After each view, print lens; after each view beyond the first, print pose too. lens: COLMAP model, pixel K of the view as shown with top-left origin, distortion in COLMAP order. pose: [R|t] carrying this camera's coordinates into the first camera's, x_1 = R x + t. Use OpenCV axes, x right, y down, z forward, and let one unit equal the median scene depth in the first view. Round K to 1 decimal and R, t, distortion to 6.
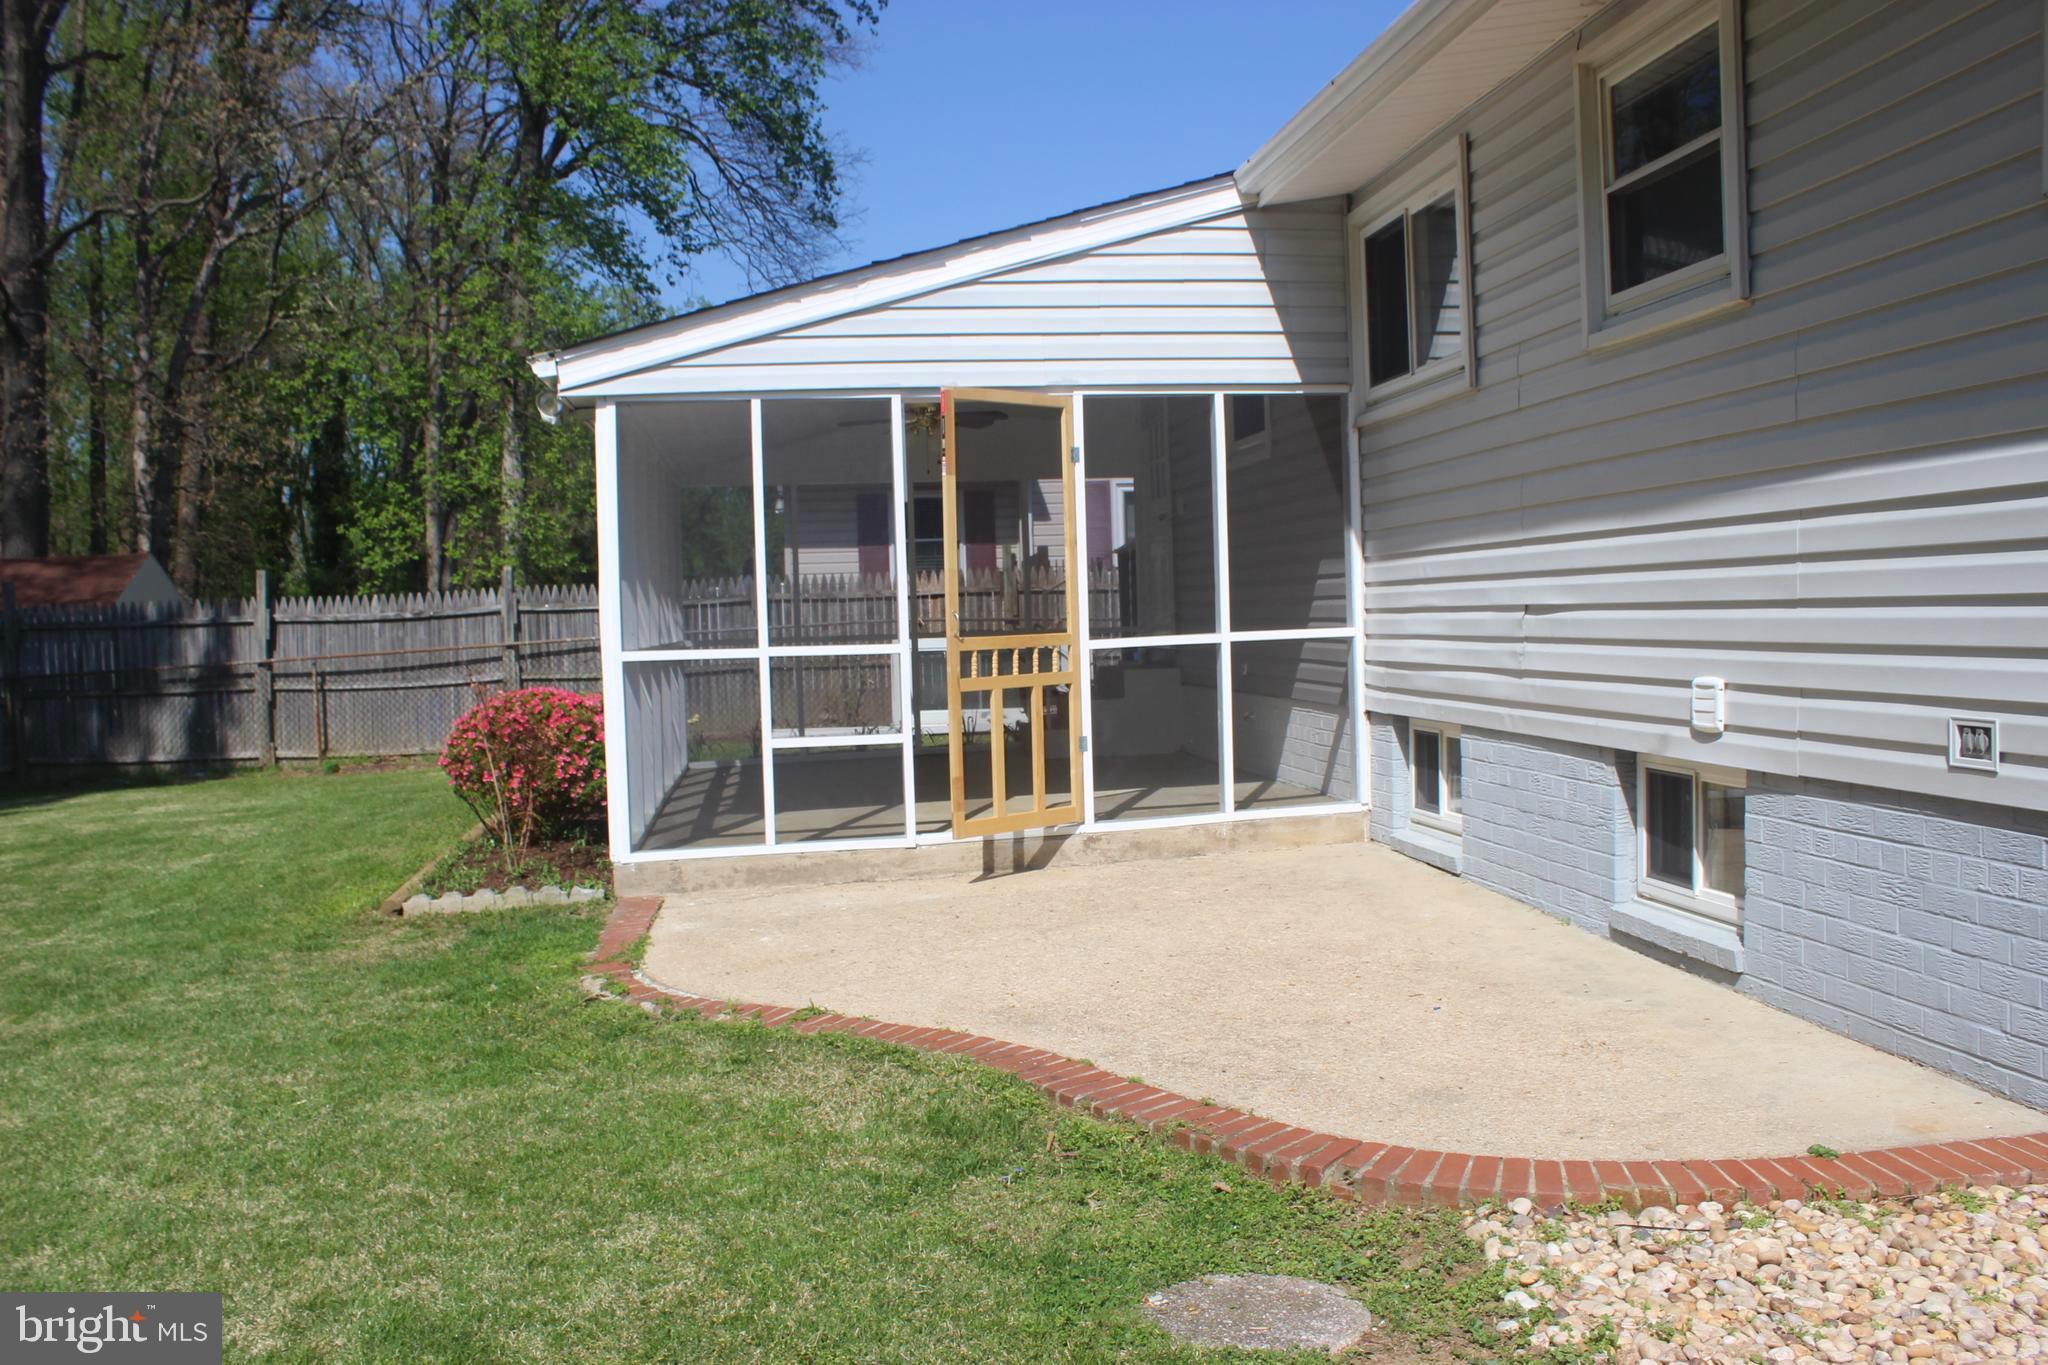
lens RADIAL K [[1699.3, 0, 1016.1], [0, 1699.3, 686.7], [0, 0, 1]] dist [-0.124103, 0.027709]
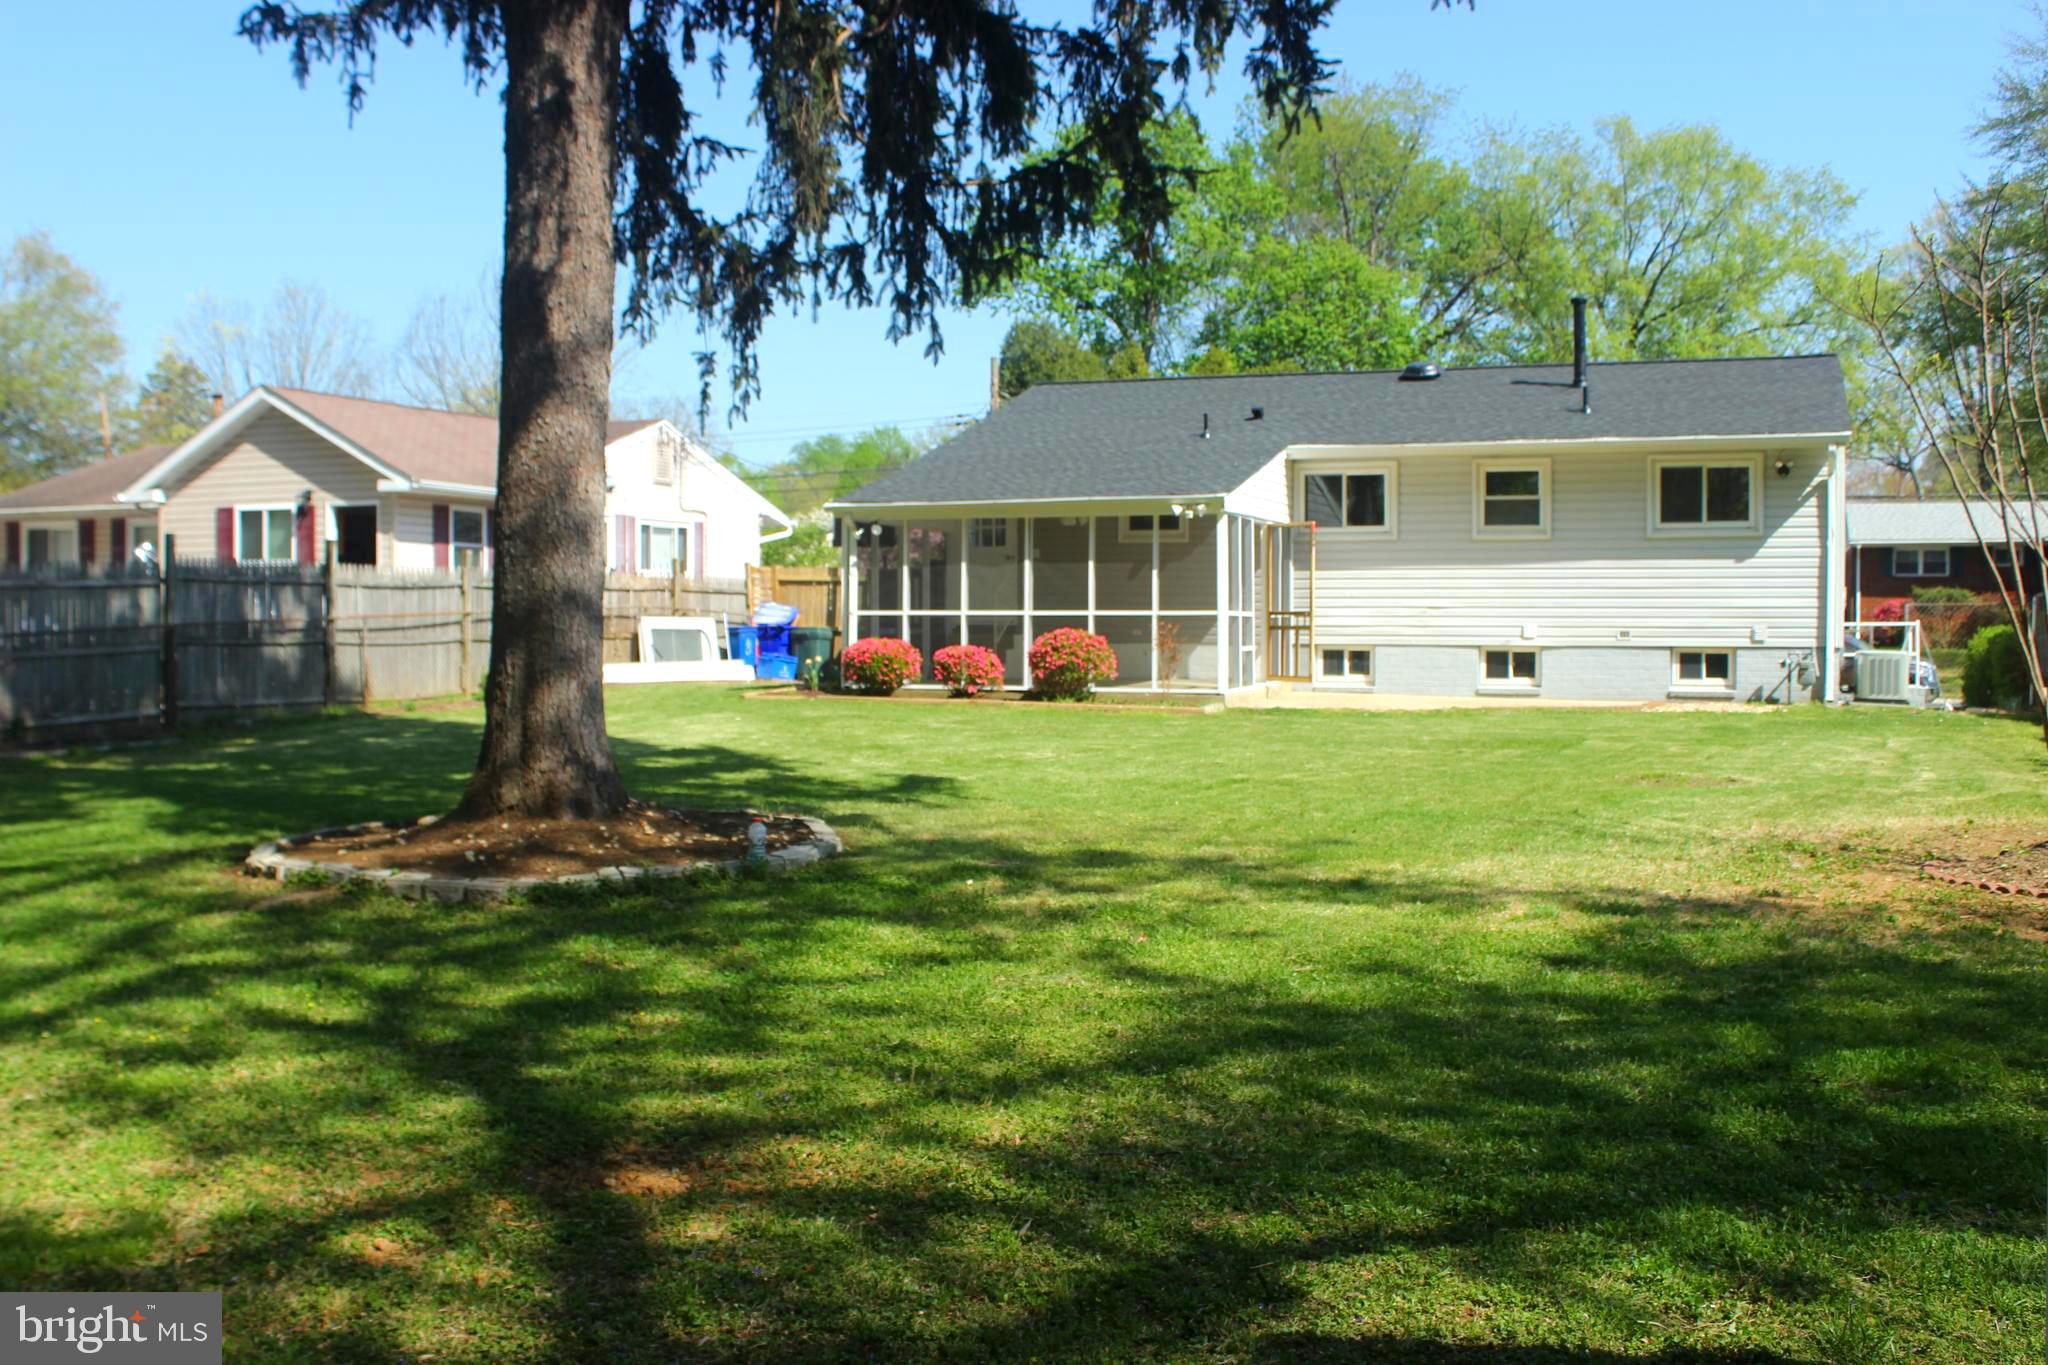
lens RADIAL K [[2060.1, 0, 1012.9], [0, 2060.1, 673.3], [0, 0, 1]] dist [-0.089229, 0.000000]
pose [[0.474742, 0.013830, 0.880016, -3.089825], [0.019643, 0.999461, -0.026304, 0.147789], [-0.879906, 0.029774, 0.474215, -0.194846]]
